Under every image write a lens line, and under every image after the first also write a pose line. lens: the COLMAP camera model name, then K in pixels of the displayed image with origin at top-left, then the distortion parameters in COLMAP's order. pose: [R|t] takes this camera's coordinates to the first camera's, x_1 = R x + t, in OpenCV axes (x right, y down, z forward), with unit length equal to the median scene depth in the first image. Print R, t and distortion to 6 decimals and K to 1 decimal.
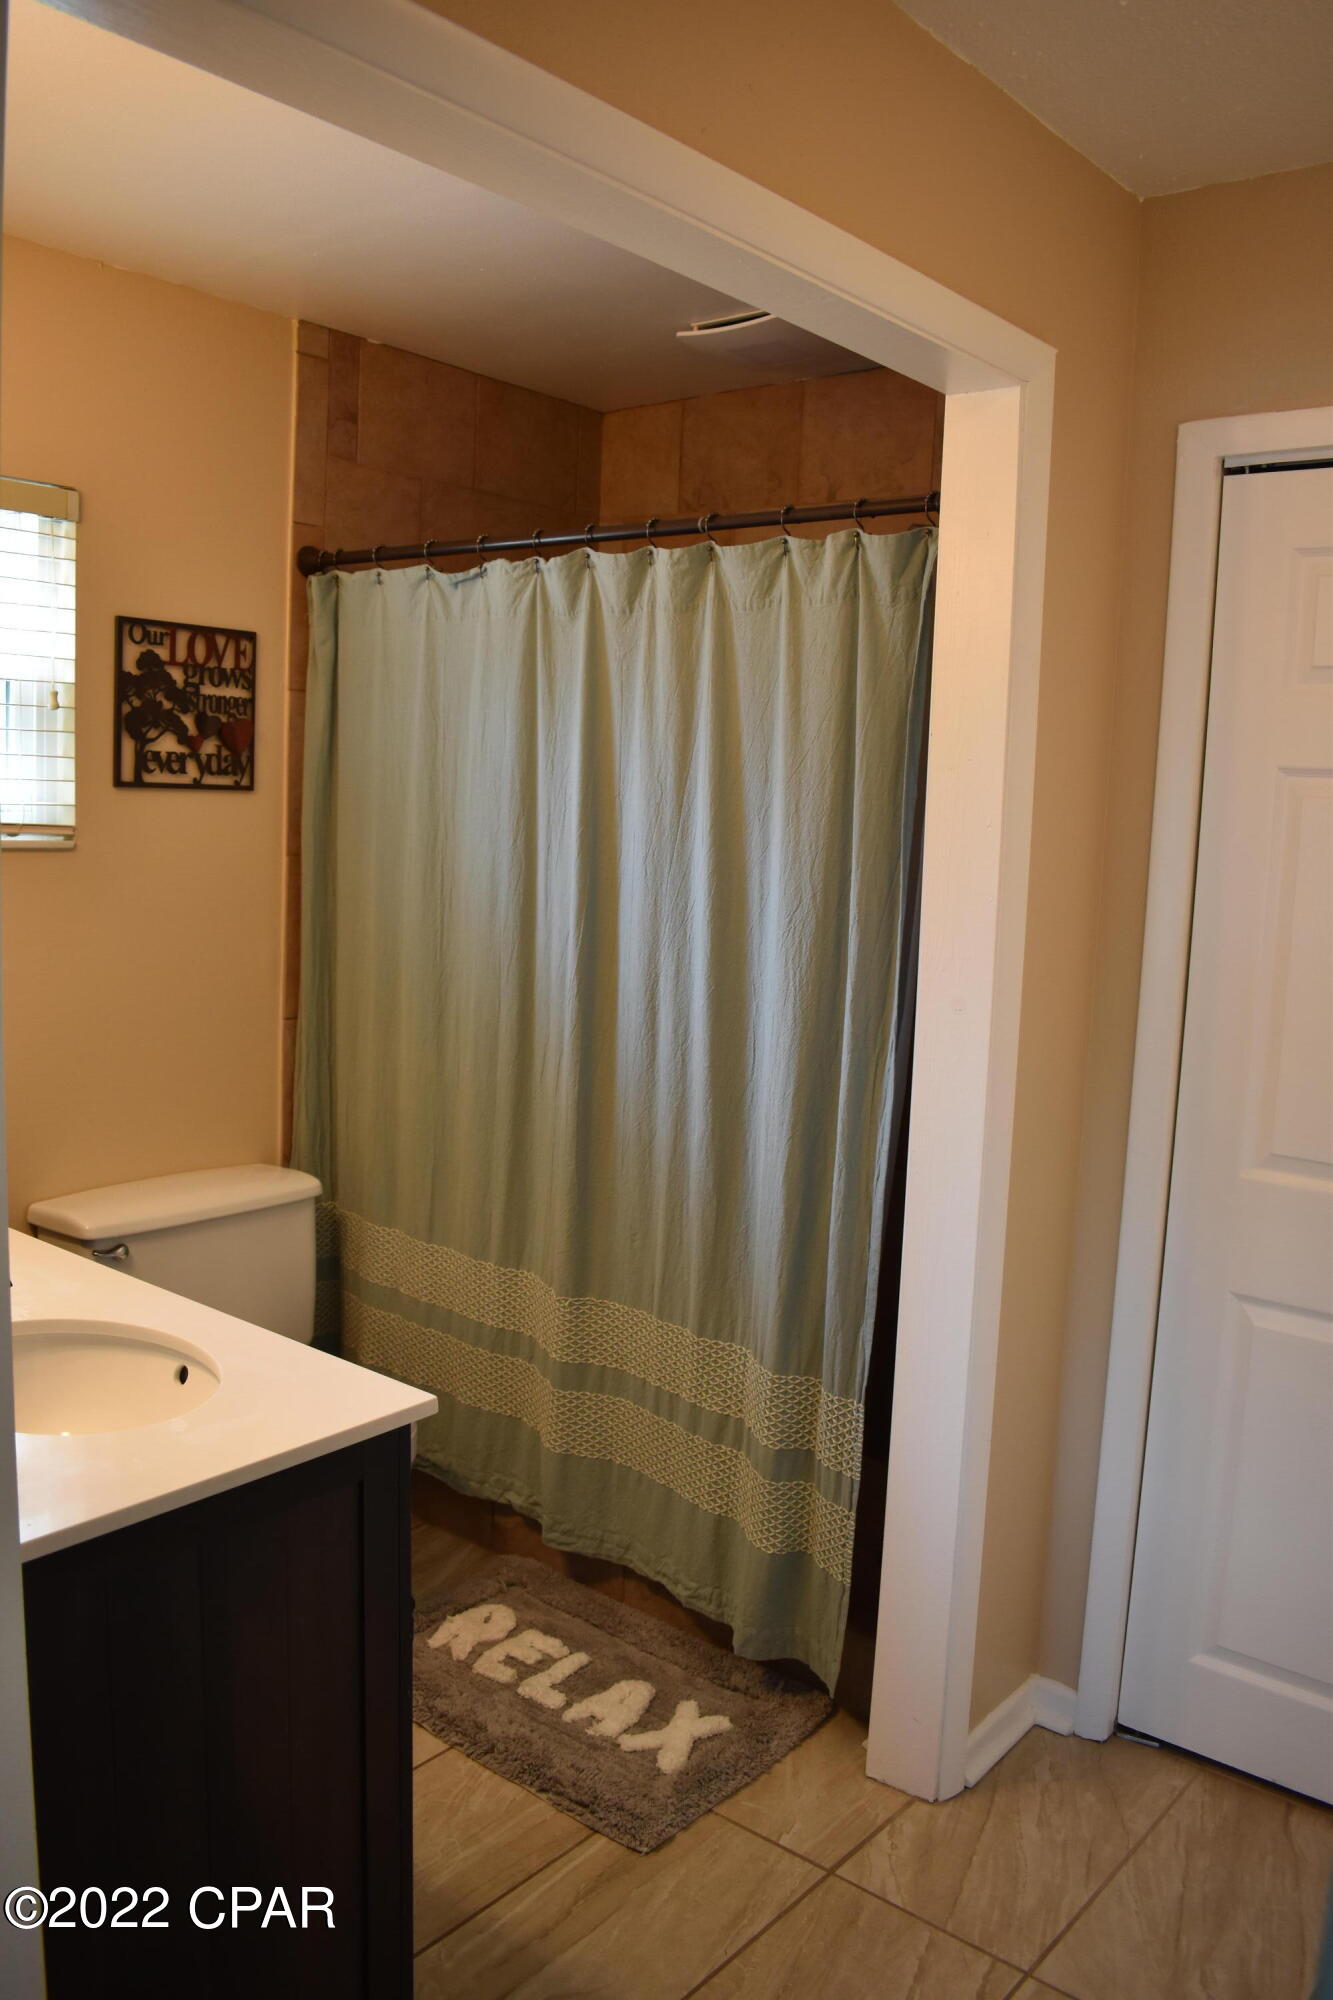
lens RADIAL K [[1570.4, 0, 660.9], [0, 1570.4, 1010.5], [0, 0, 1]] dist [-0.076355, 0.006458]
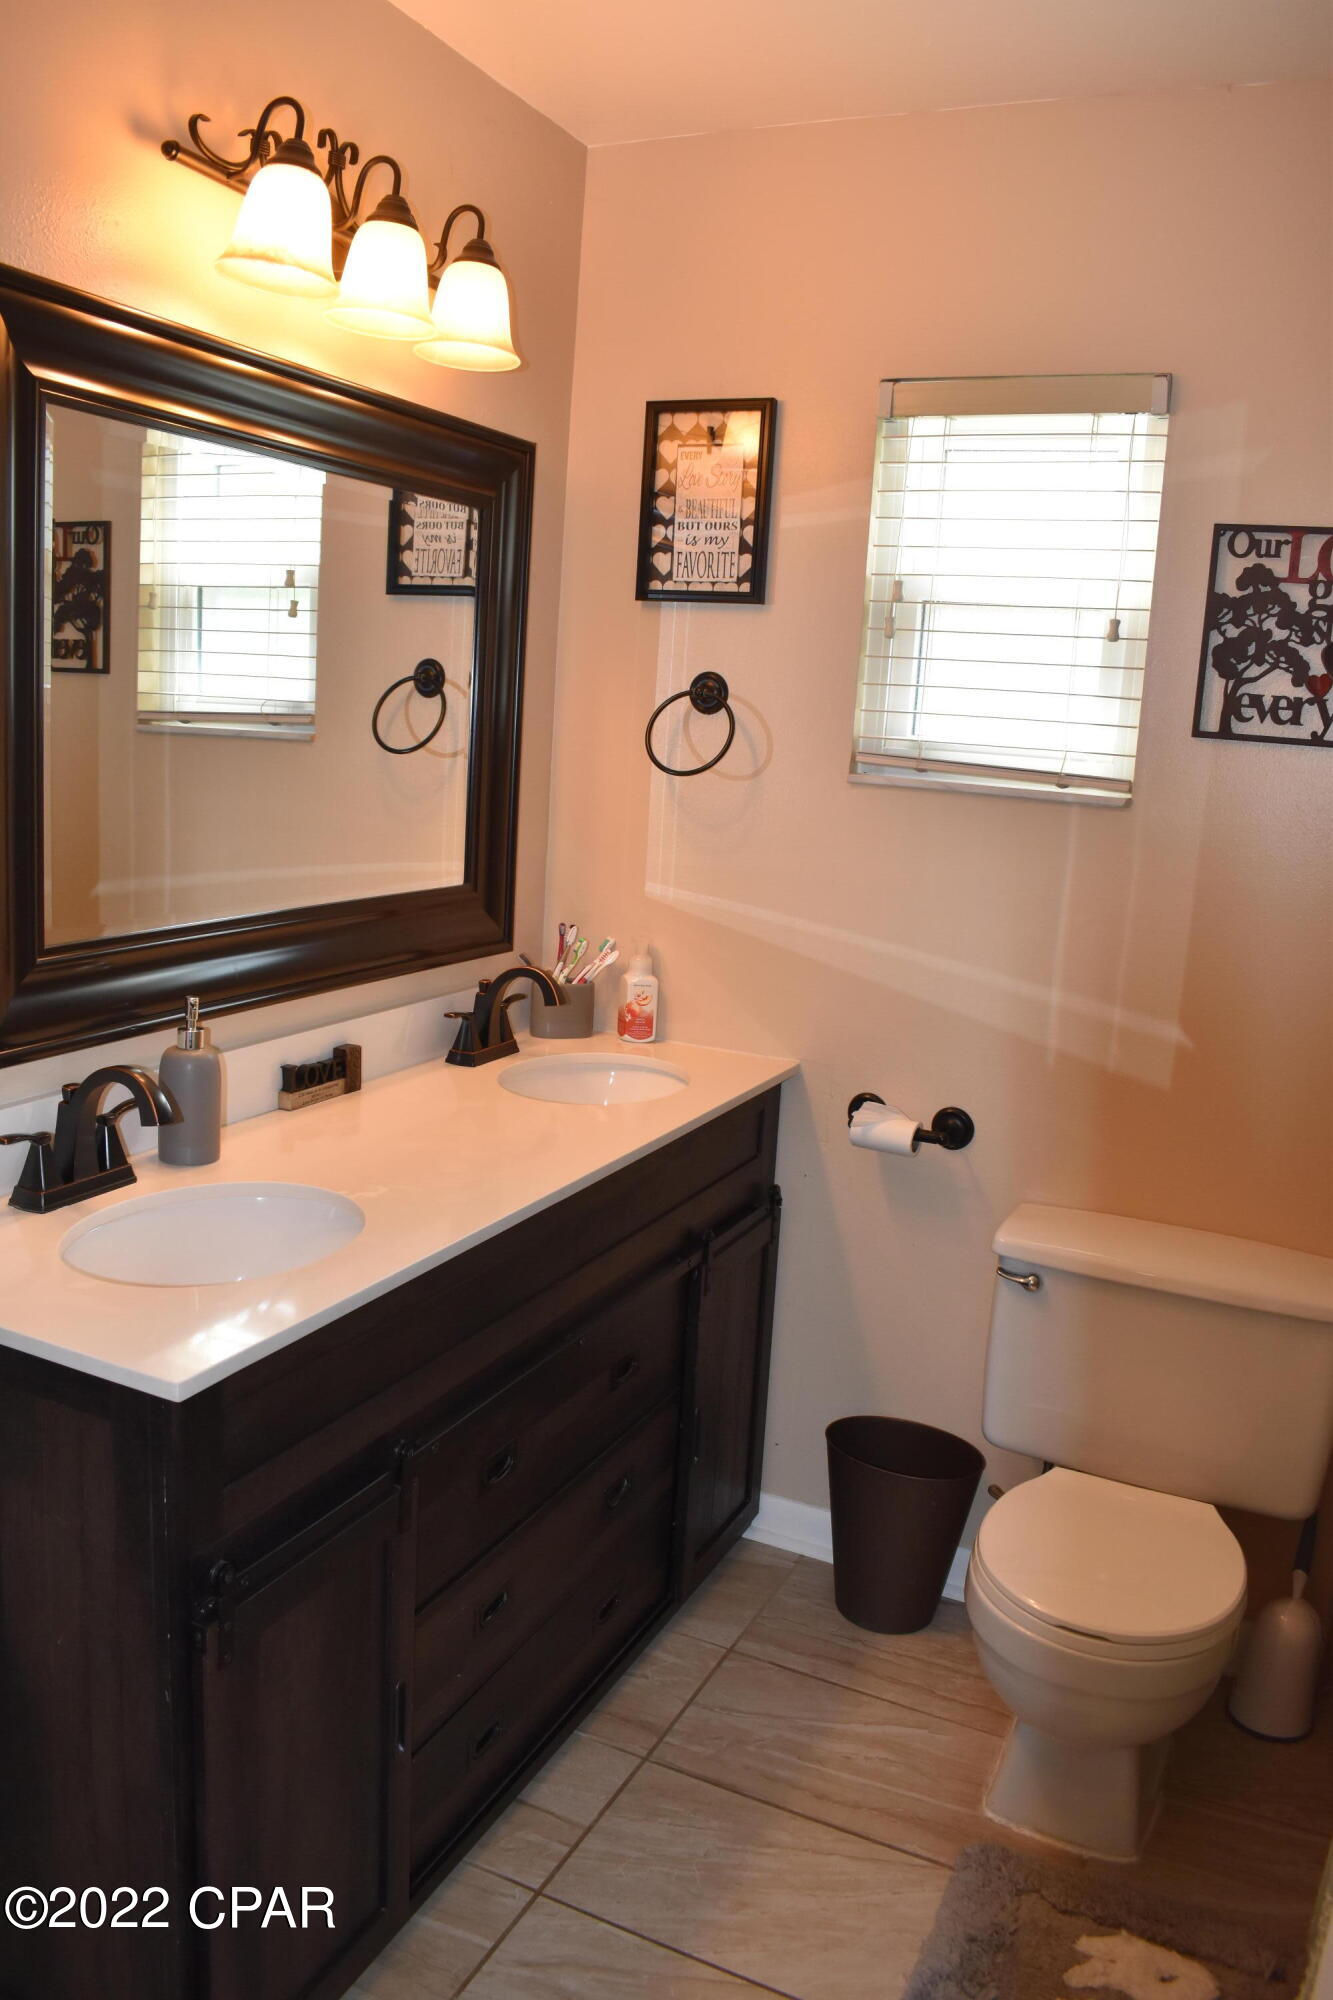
lens RADIAL K [[1570.4, 0, 660.9], [0, 1570.4, 1010.5], [0, 0, 1]] dist [-0.076355, 0.006458]
pose [[0.229883, 0.173711, -0.957590, 0.383217], [-0.180397, 0.974496, 0.133471, -0.061812], [0.956353, 0.142064, 0.255357, 0.540389]]
